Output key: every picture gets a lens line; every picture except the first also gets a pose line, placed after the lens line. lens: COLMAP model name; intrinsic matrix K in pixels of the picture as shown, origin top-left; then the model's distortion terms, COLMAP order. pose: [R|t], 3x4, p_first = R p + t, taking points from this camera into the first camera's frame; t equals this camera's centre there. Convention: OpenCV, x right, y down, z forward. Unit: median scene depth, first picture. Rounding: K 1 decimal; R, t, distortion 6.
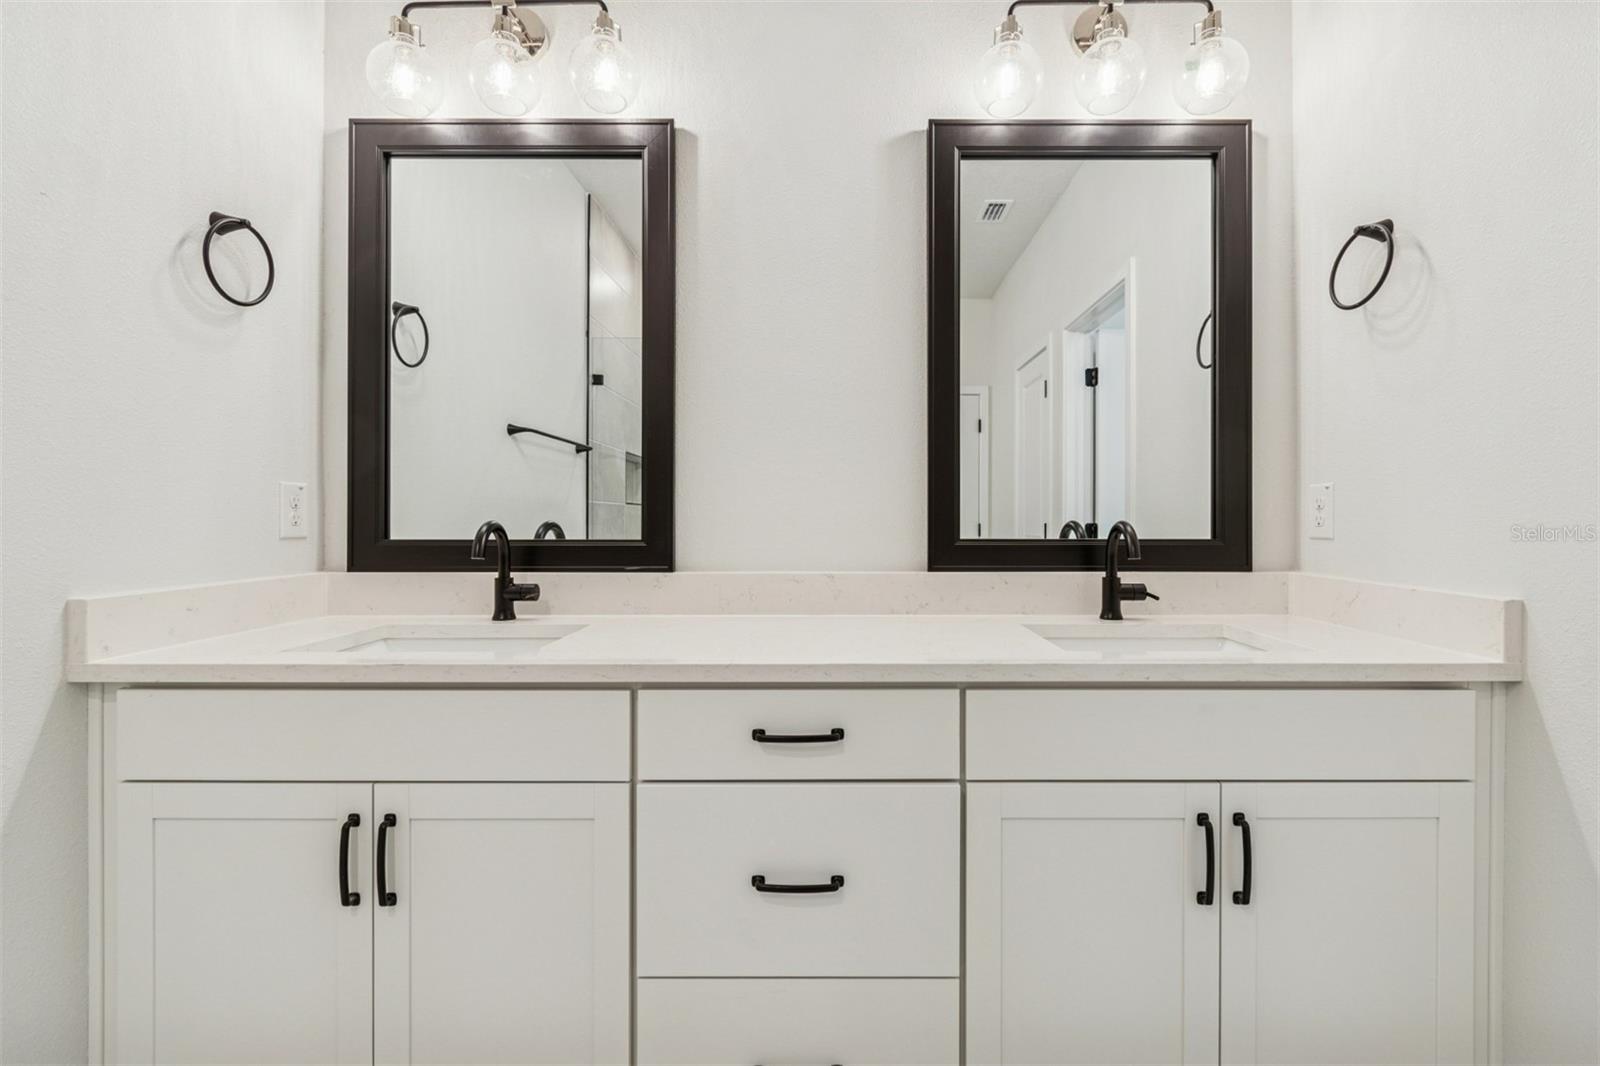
lens RADIAL K [[715.1, 0, 831.3], [0, 715.1, 518.4], [0, 0, 1]] dist [0.000328, -0.001146]
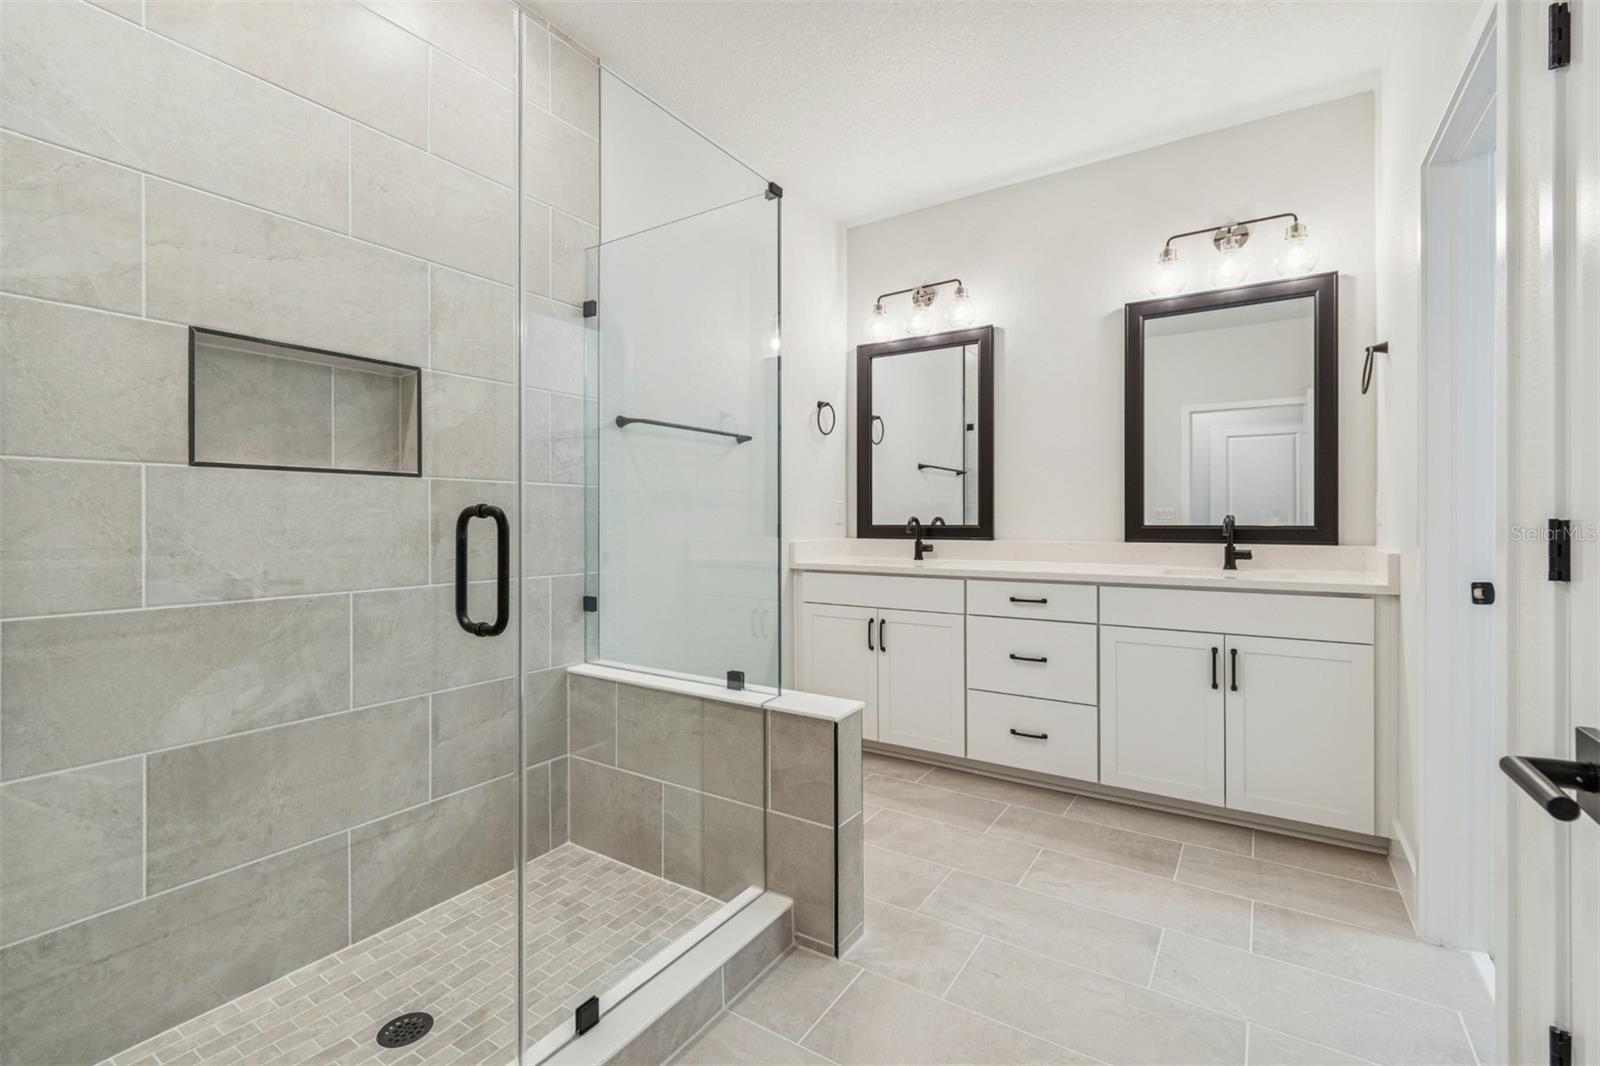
lens RADIAL K [[715.1, 0, 805.6], [0, 715.1, 516.2], [0, 0, 1]] dist [0.000328, -0.001146]
pose [[0.839717, -0.004064, -0.543008, 0.473232], [0.004110, 0.999991, -0.001128, 0.003487], [0.543008, -0.001285, 0.839727, -1.099203]]
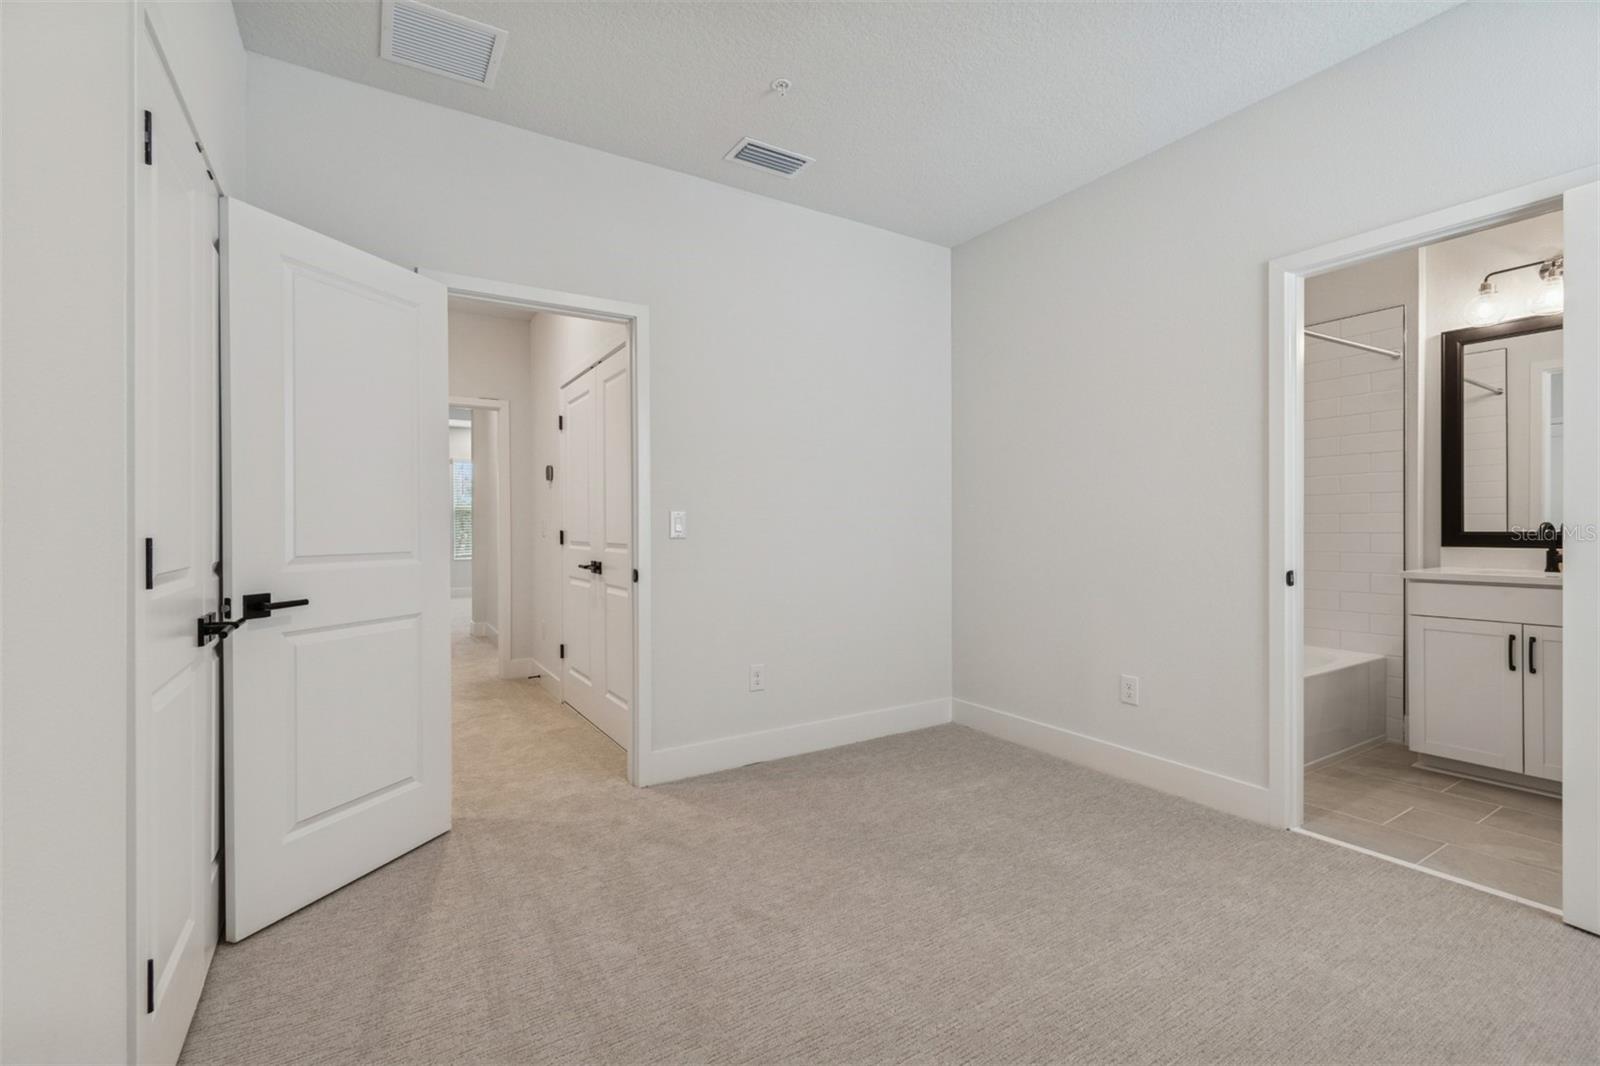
lens RADIAL K [[715.1, 0, 785.6], [0, 715.1, 526.0], [0, 0, 1]] dist [0.000328, -0.001146]
pose [[0.538974, 0.003406, -0.842315, 0.915208], [0.003990, 0.999970, 0.006596, -0.007630], [0.842313, -0.006916, 0.538945, -1.864591]]
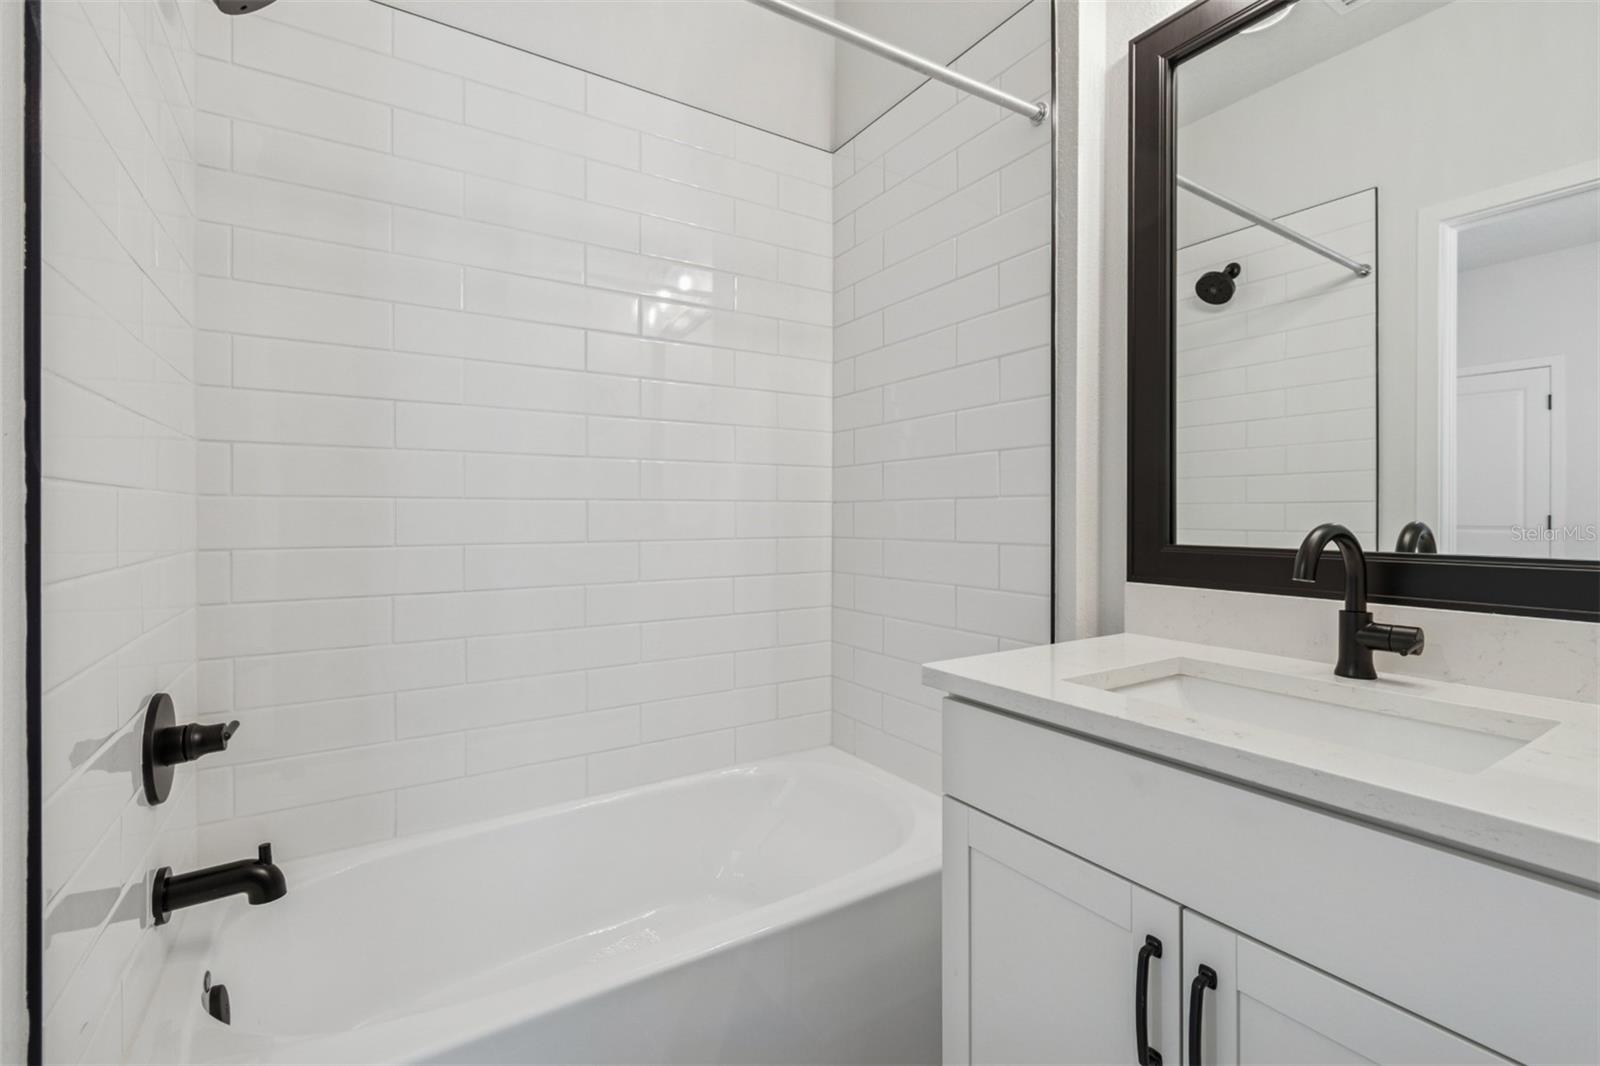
lens RADIAL K [[715.1, 0, 795.1], [0, 715.1, 512.7], [0, 0, 1]] dist [0.000328, -0.001146]
pose [[0.542066, 0.000031, -0.840336, 0.657471], [-0.007759, 0.999958, -0.004968, 0.001349], [0.840300, 0.009213, 0.542043, 0.230903]]
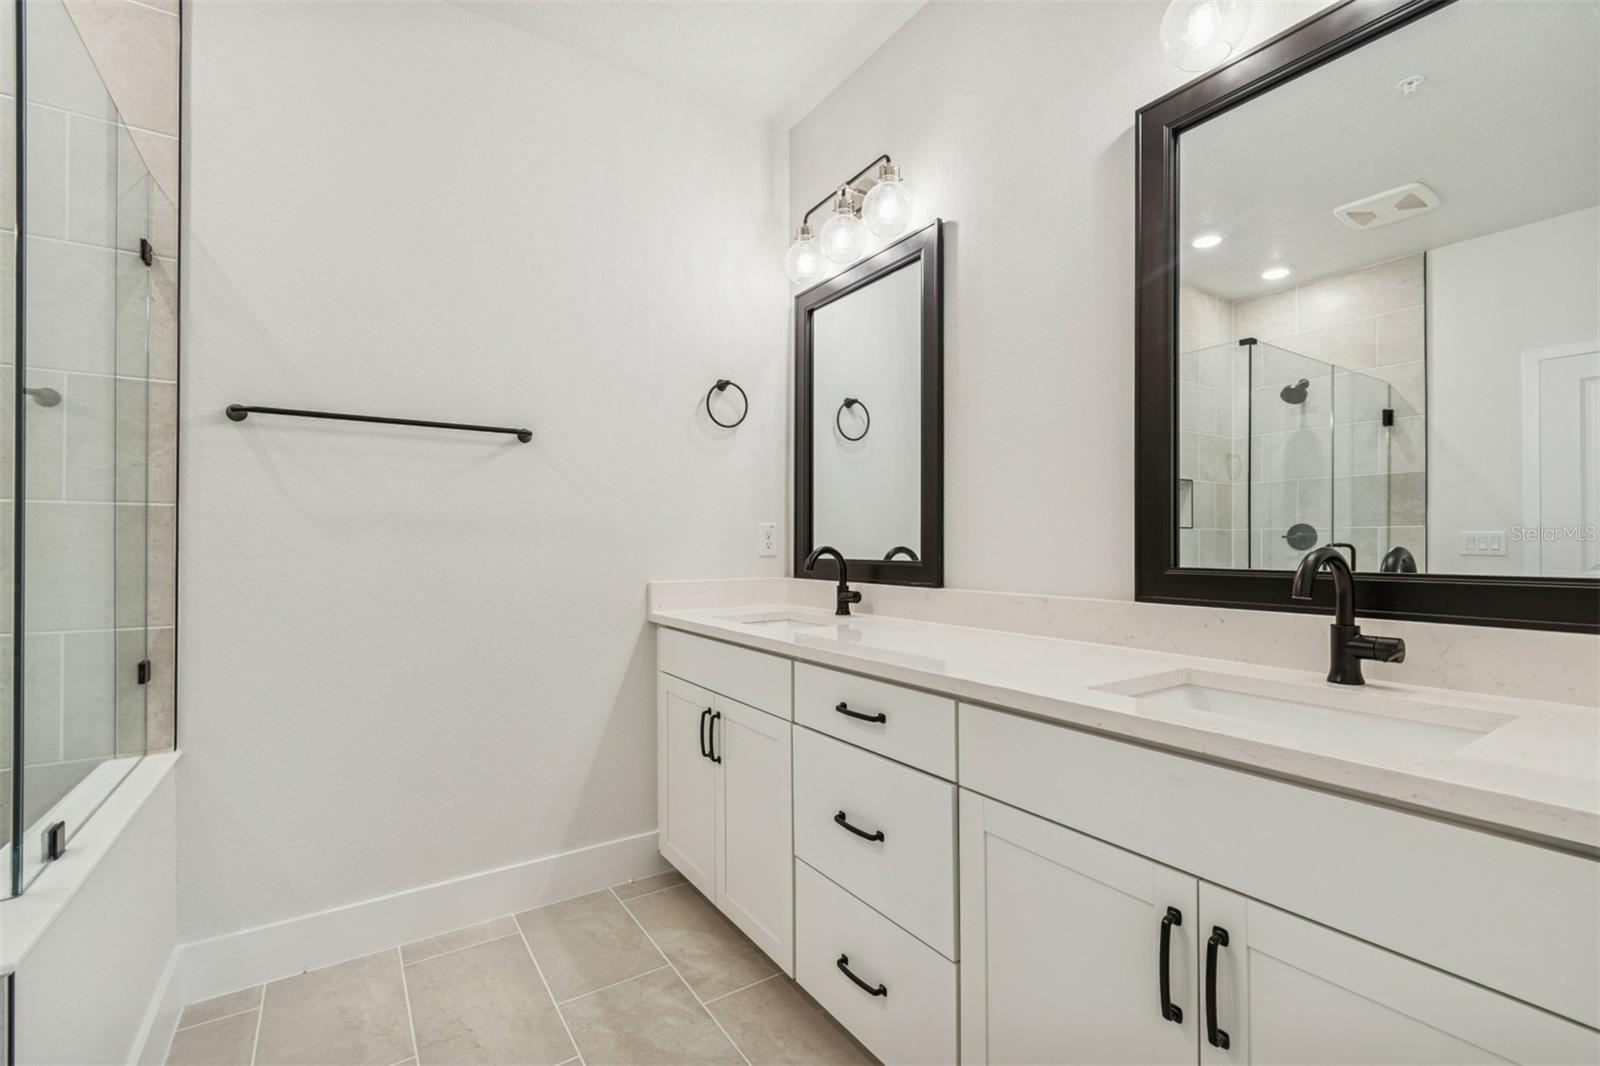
lens RADIAL K [[715.1, 0, 807.8], [0, 715.1, 534.6], [0, 0, 1]] dist [0.000328, -0.001146]
pose [[0.549691, -0.012570, -0.835274, 0.698209], [0.003284, 0.999912, -0.012886, -0.001532], [0.835362, 0.004340, 0.549684, 0.147701]]
